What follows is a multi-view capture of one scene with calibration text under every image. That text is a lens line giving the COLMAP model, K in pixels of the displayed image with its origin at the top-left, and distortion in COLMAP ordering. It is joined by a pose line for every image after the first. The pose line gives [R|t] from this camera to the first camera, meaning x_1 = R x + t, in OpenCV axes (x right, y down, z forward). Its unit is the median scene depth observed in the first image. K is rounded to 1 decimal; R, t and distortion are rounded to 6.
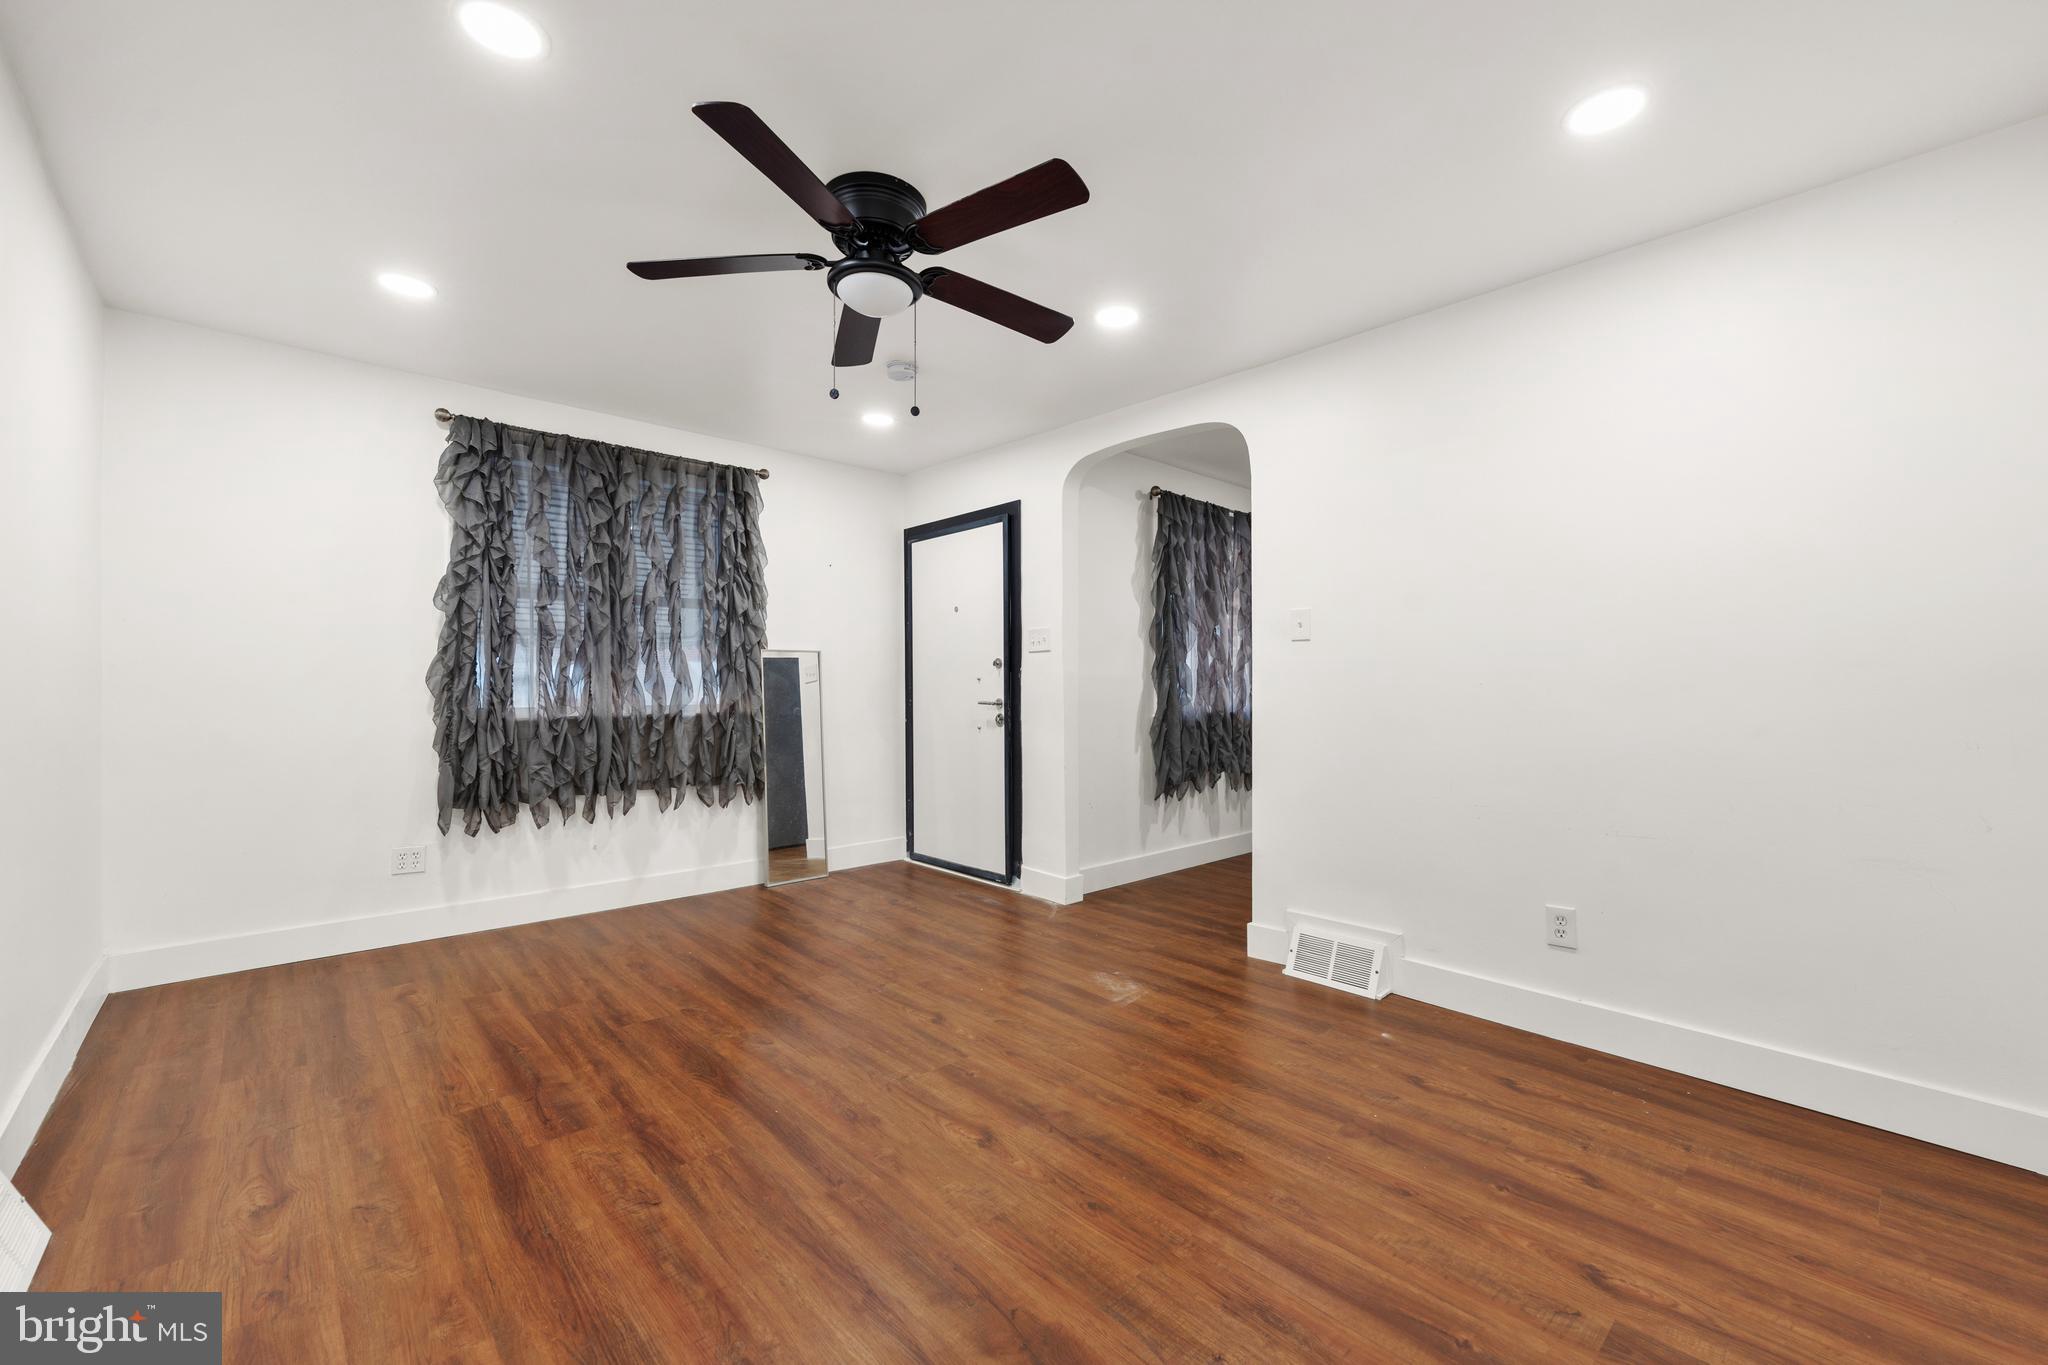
lens RADIAL K [[829.6, 0, 1025.3], [0, 829.6, 686.6], [0, 0, 1]] dist [0.002291, -0.000305]
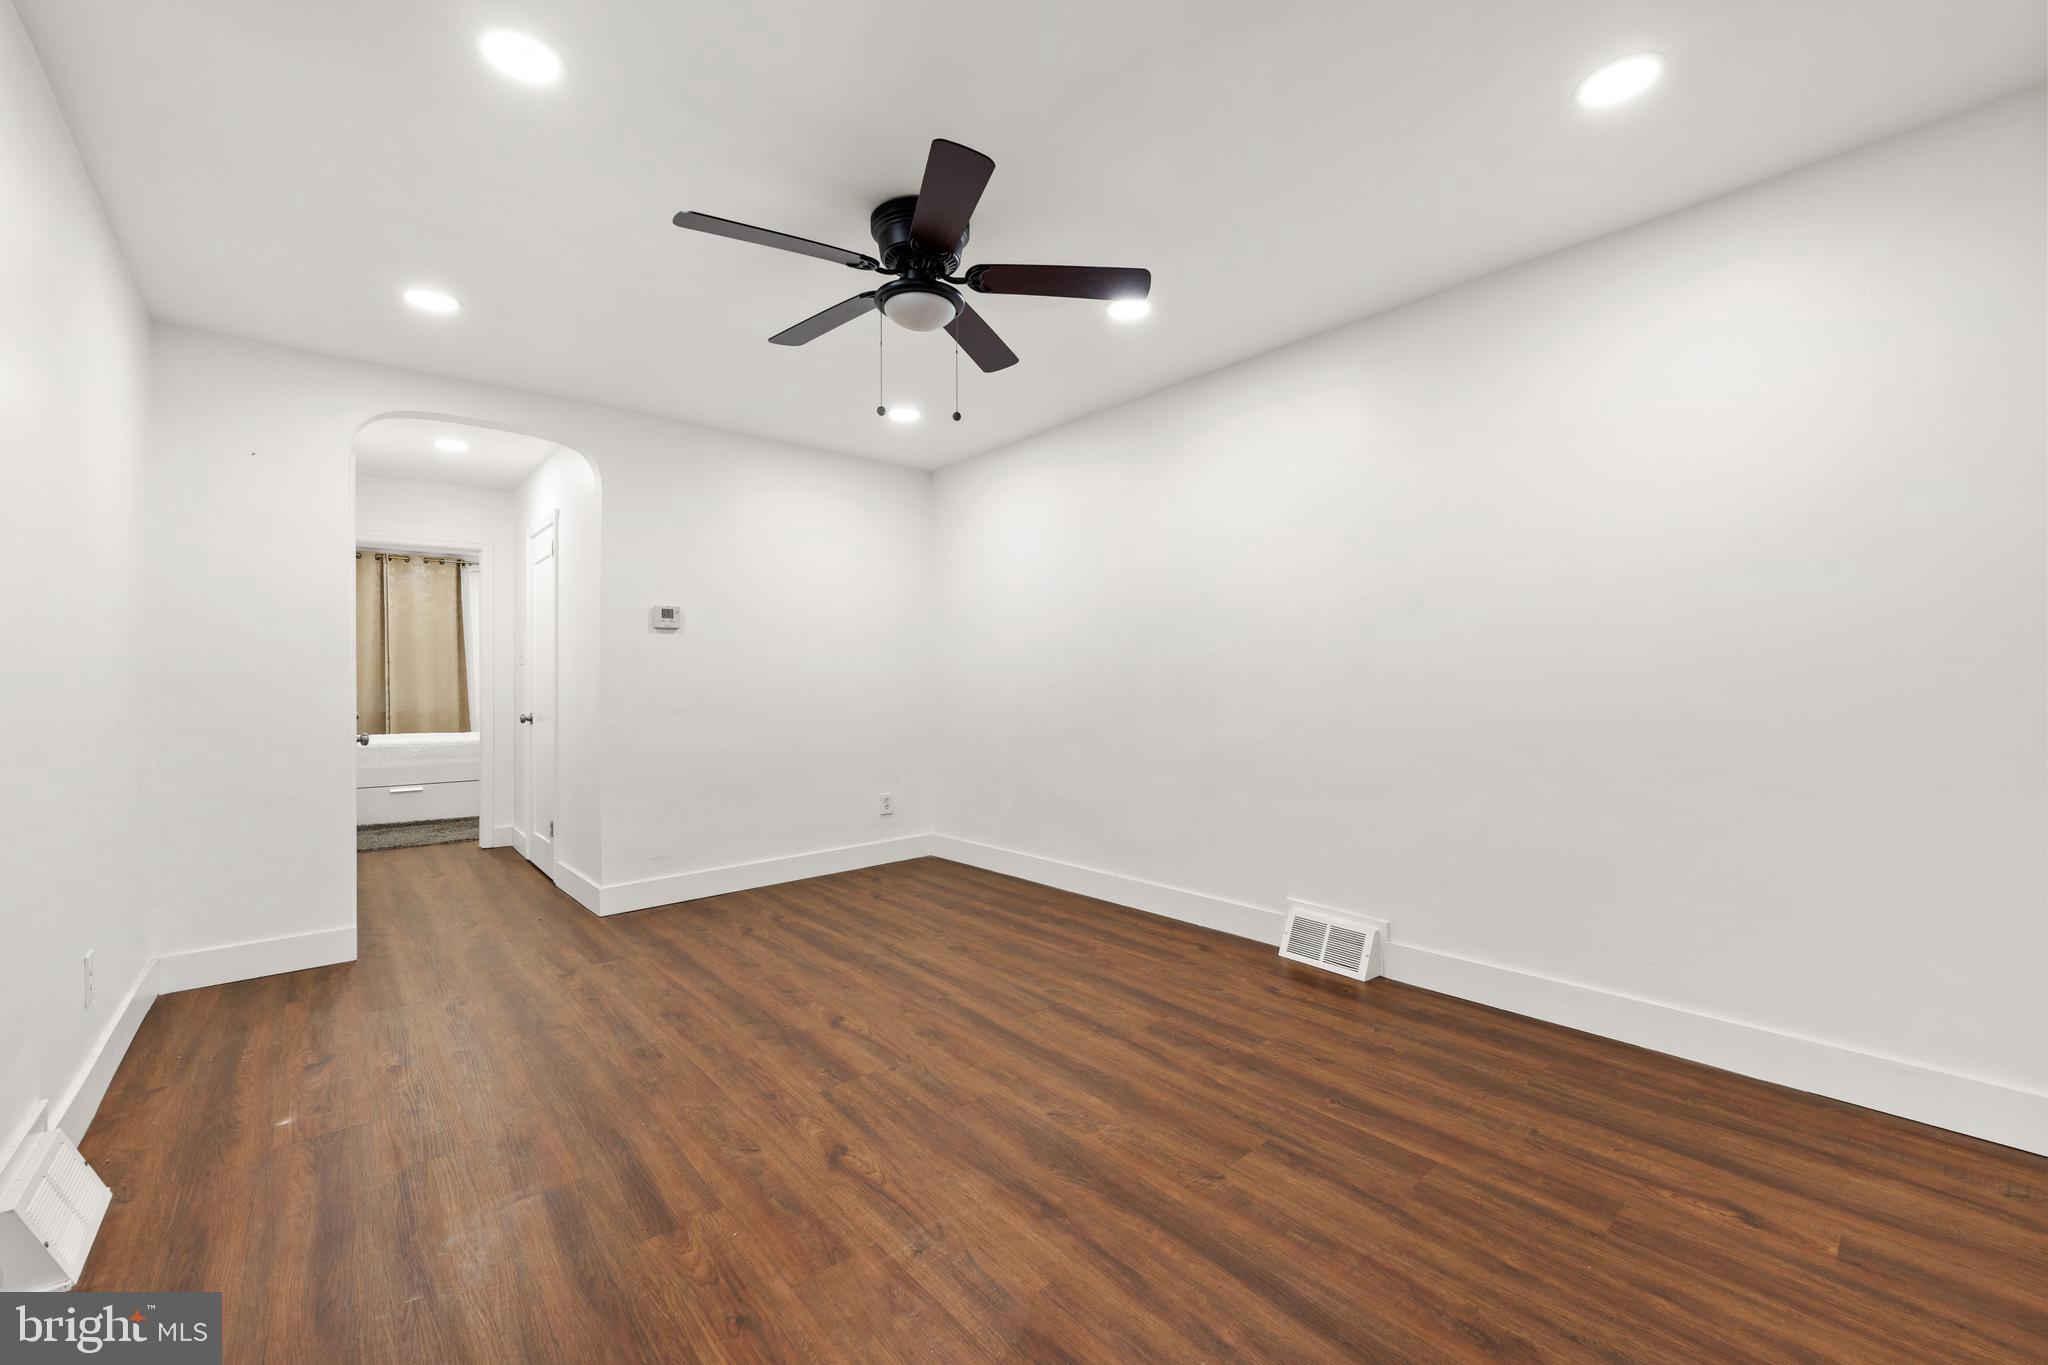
lens RADIAL K [[829.6, 0, 1022.9], [0, 829.6, 686.4], [0, 0, 1]] dist [0.002291, -0.000305]
pose [[-0.999390, 0.002299, 0.034839, -0.363680], [0.002167, 0.999990, -0.003814, 0.010090], [-0.034847, -0.003736, -0.999386, 2.147929]]
